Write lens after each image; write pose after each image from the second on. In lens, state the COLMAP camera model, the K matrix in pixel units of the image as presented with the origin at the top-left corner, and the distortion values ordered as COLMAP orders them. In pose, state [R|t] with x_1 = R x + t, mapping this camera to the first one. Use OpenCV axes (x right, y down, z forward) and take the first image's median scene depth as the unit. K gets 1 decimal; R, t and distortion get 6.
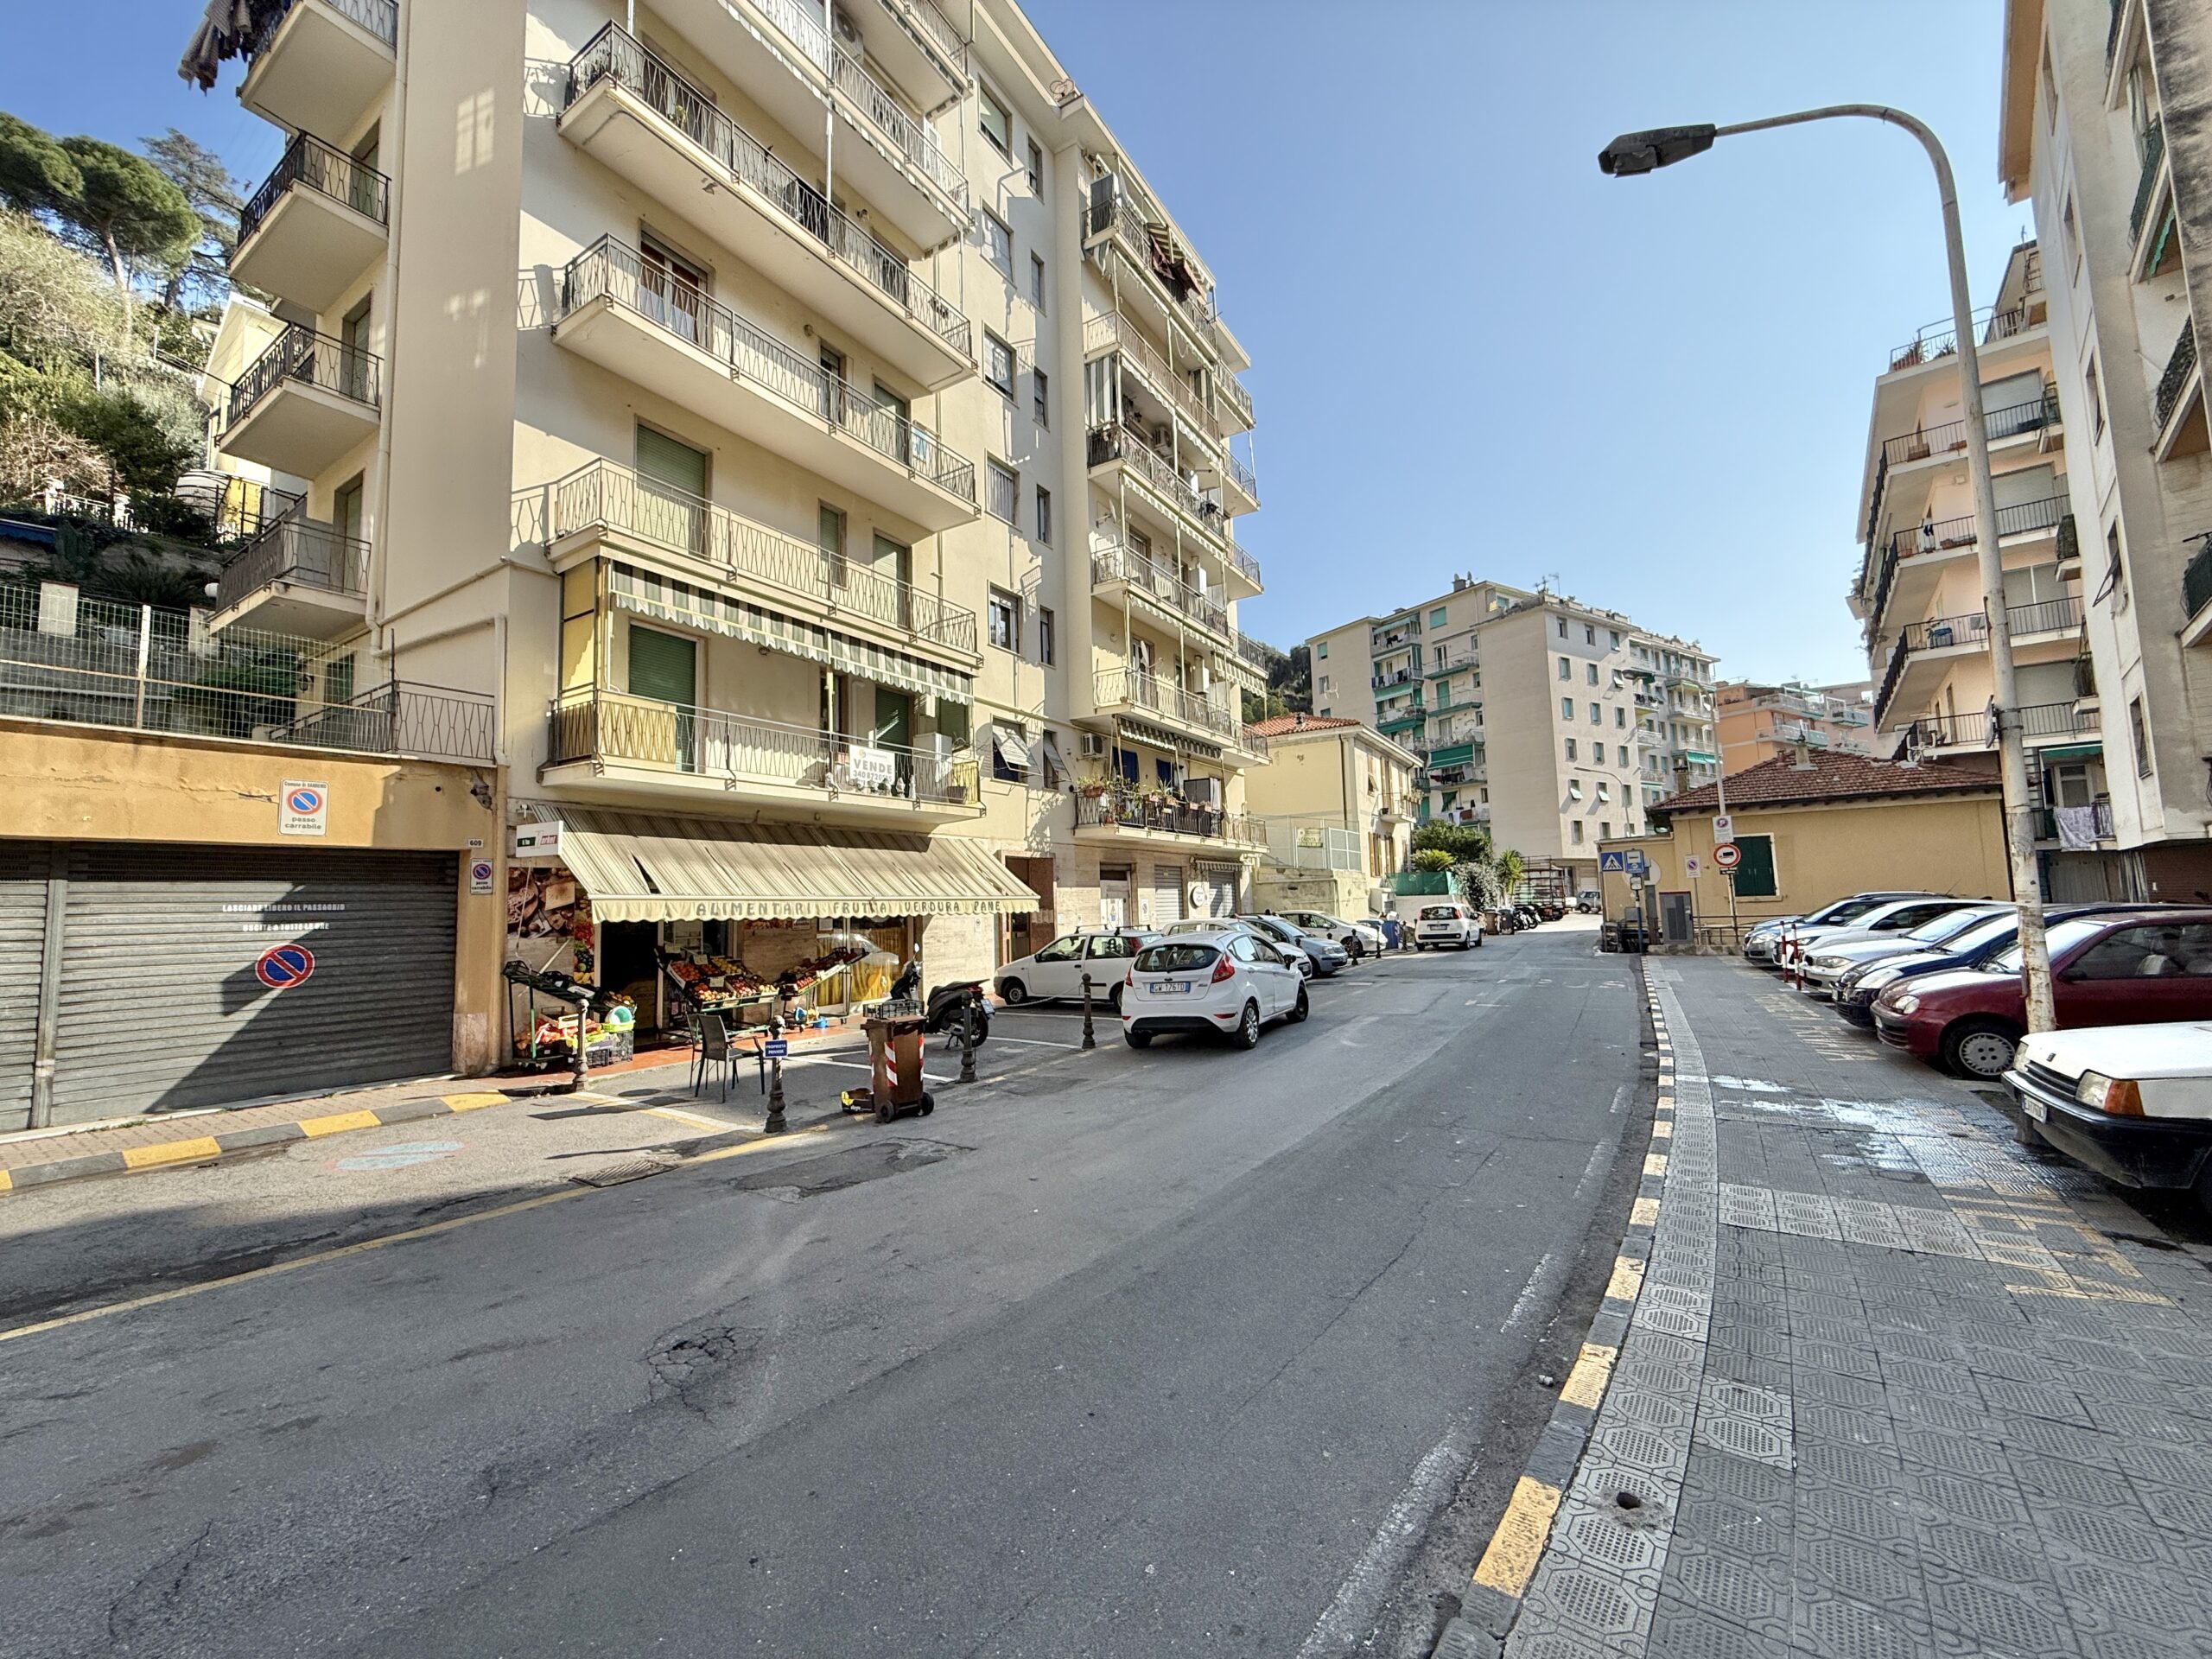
lens RADIAL K [[879.6, 0, 1098.5], [0, 879.6, 834.8], [0, 0, 1]] dist [-0.000877, 0.000101]
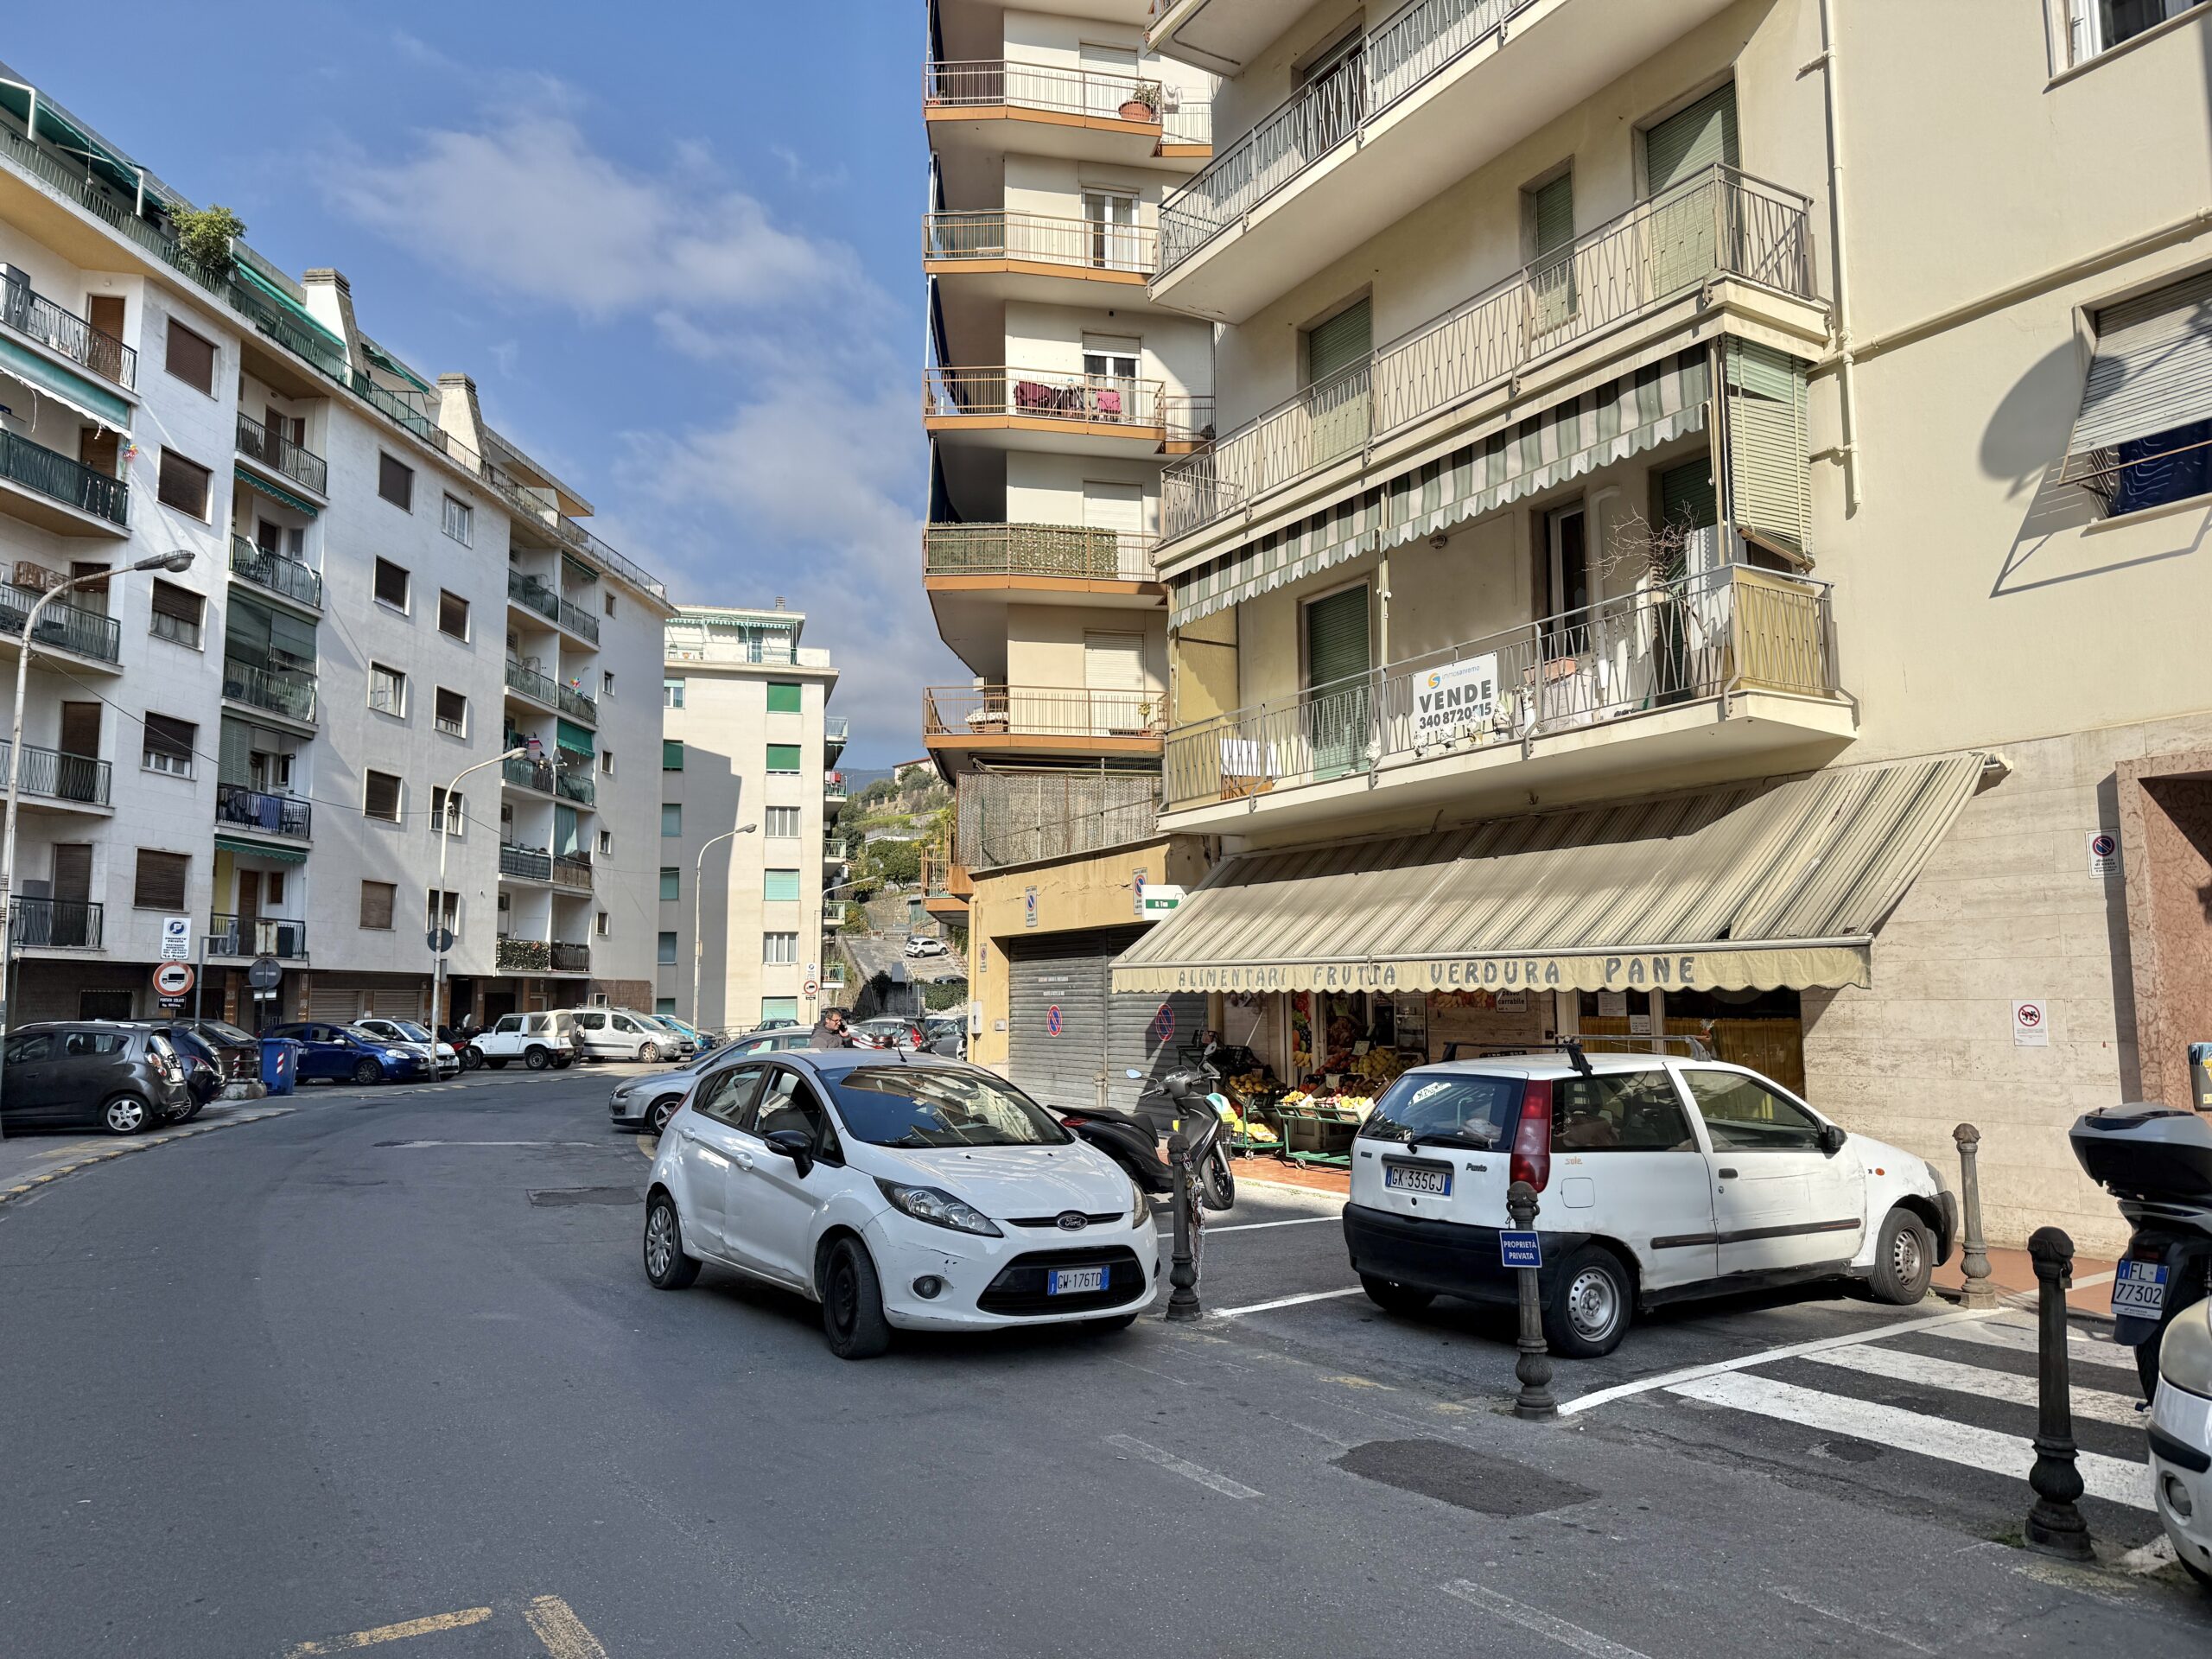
lens RADIAL K [[1556.7, 0, 1106.0], [0, 1556.7, 829.5], [0, 0, 1]] dist [0.002540, -0.000218]
pose [[-0.467540, -0.047874, -0.882675, 0.621212], [0.112077, 0.987264, -0.112911, 0.075493], [0.876838, -0.151718, -0.456220, 1.208731]]
